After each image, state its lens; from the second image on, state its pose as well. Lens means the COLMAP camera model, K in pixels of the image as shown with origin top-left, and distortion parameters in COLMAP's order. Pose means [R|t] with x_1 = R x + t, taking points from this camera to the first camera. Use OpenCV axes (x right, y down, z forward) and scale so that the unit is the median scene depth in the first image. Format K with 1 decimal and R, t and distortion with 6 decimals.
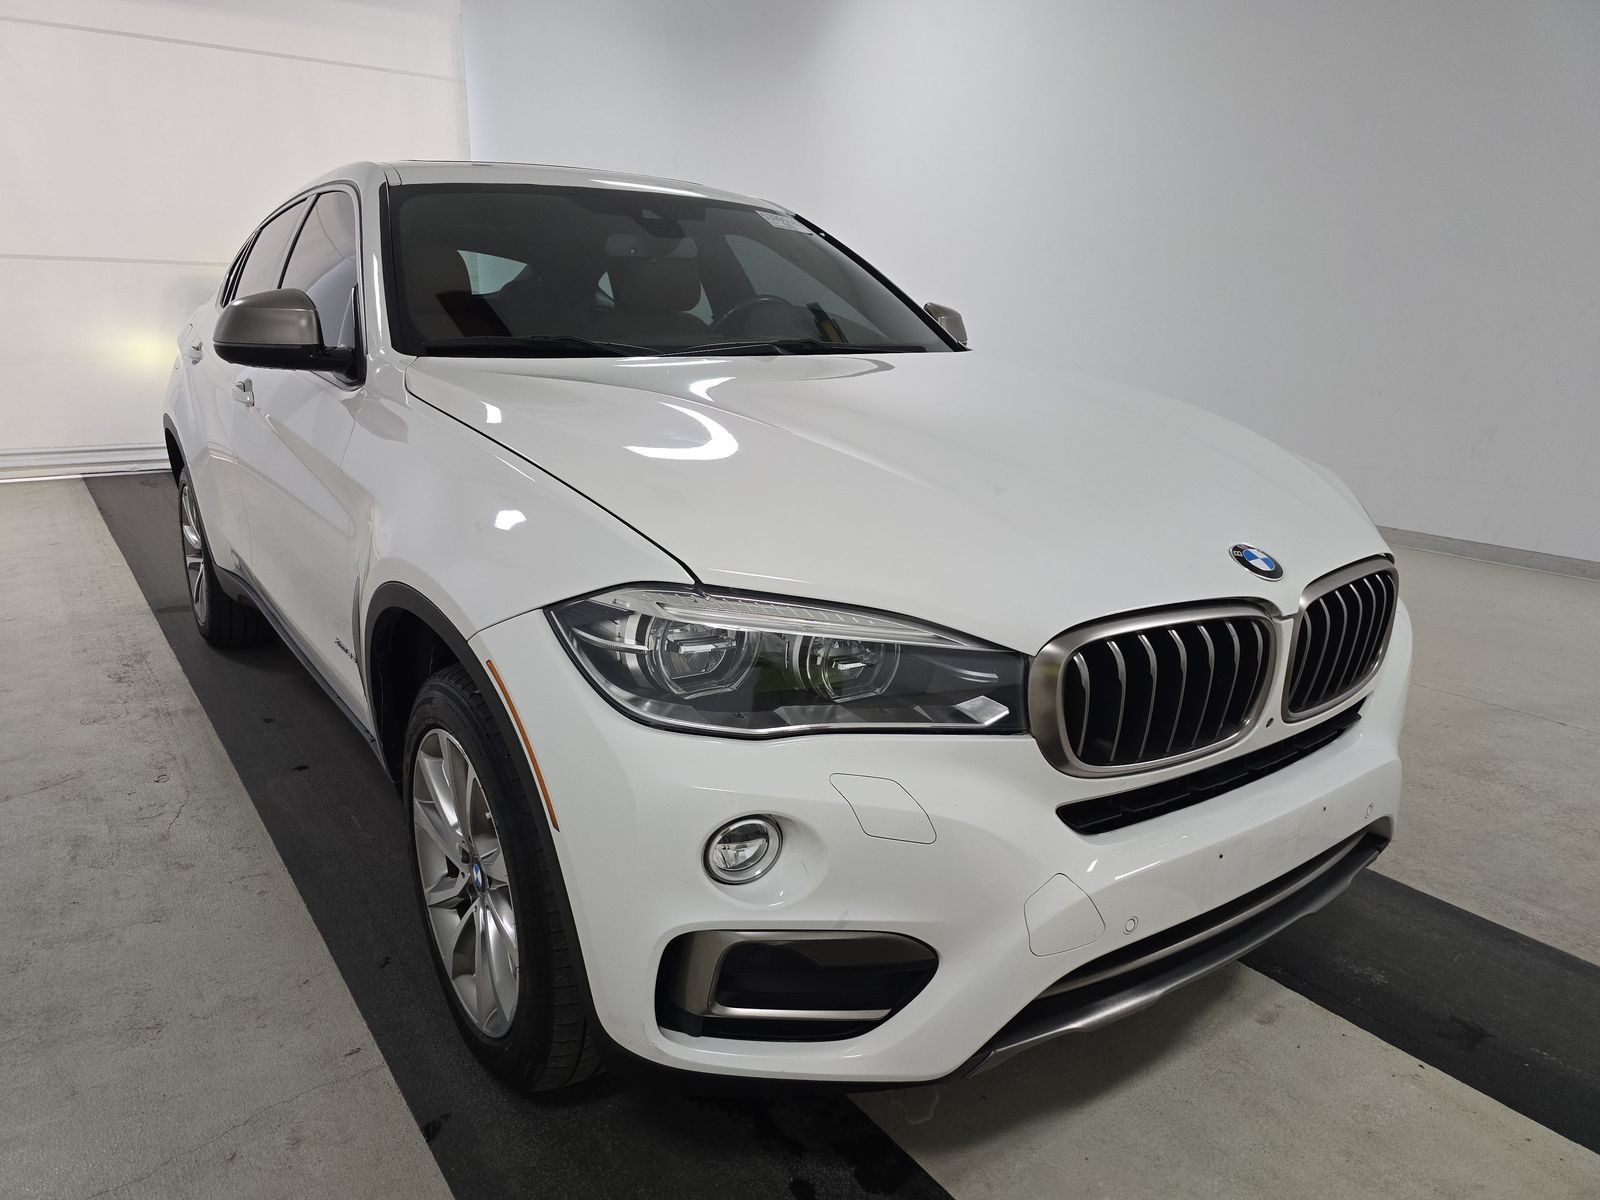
lens RADIAL K [[1077.1, 0, 798.1], [0, 1077.1, 593.2], [0, 0, 1]] dist [0.087887, -0.093283]
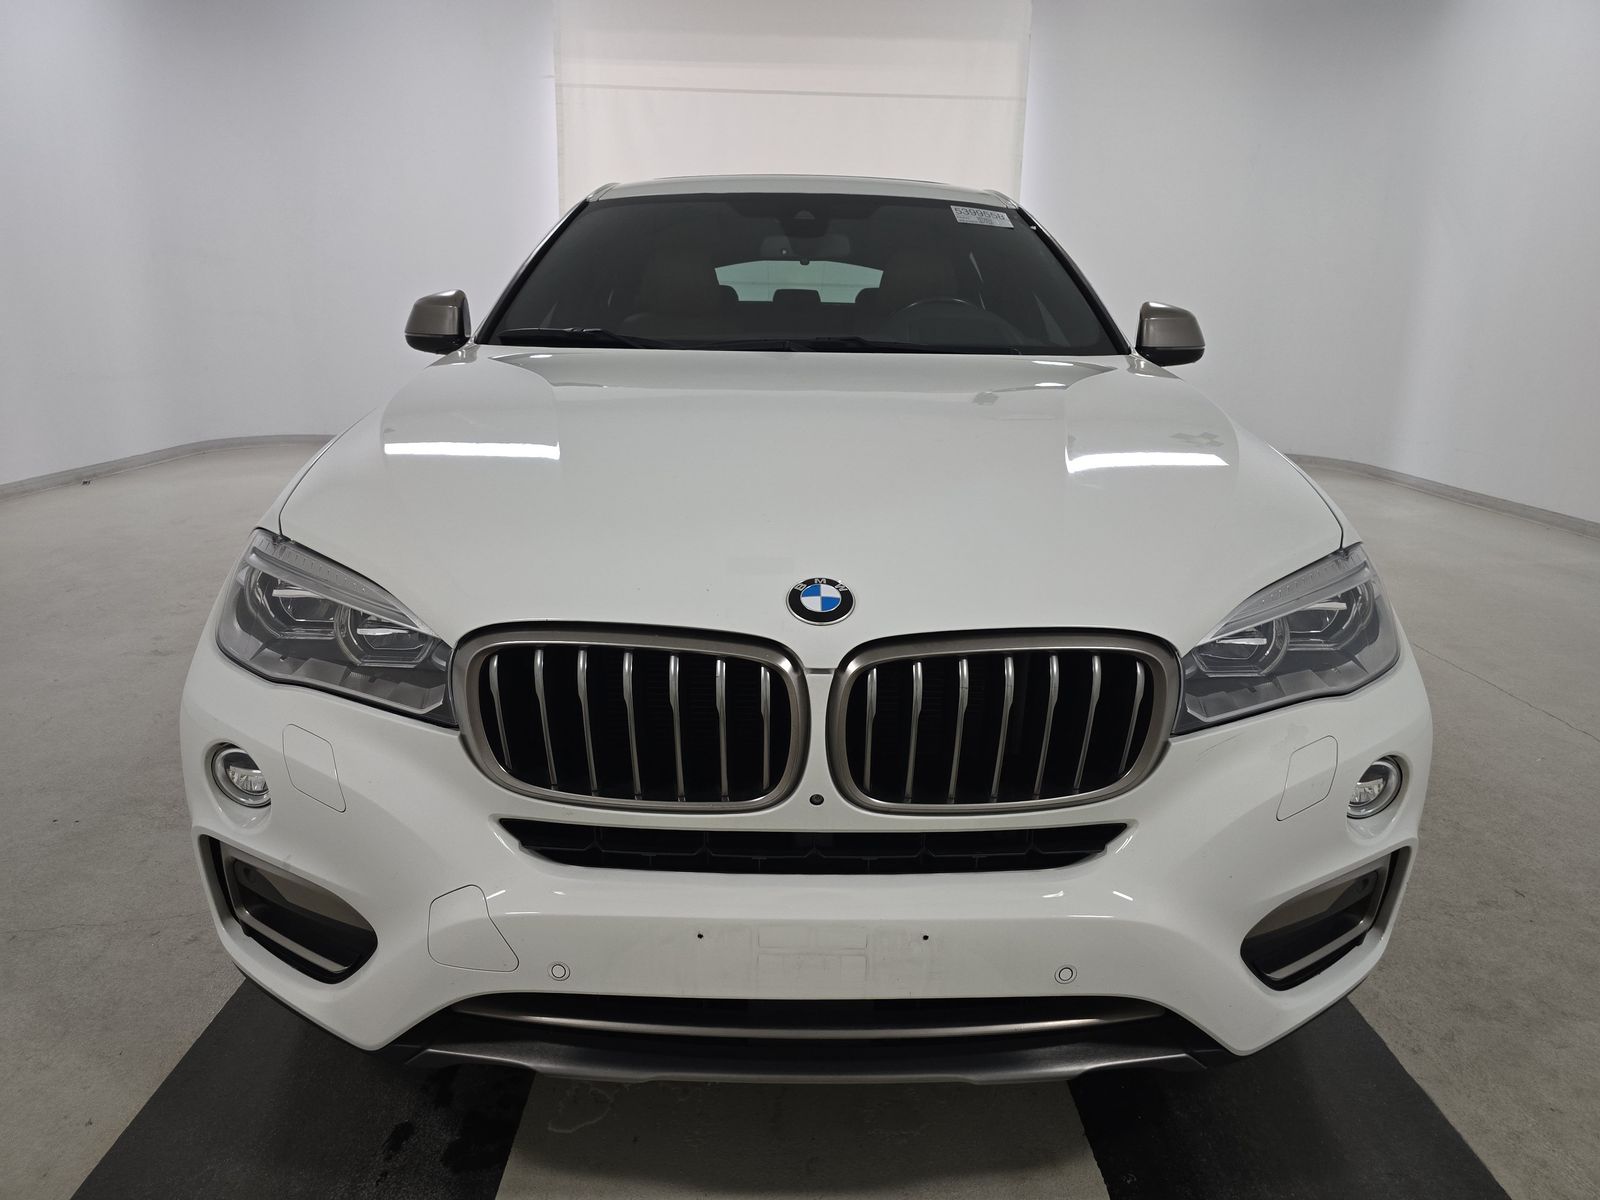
lens RADIAL K [[1077.1, 0, 798.1], [0, 1077.1, 593.2], [0, 0, 1]] dist [0.087887, -0.093283]
pose [[0.821467, 0.144816, -0.551561, 0.786452], [-0.152655, 0.987762, 0.031987, -0.053223], [0.549443, 0.057922, 0.833521, 0.292304]]
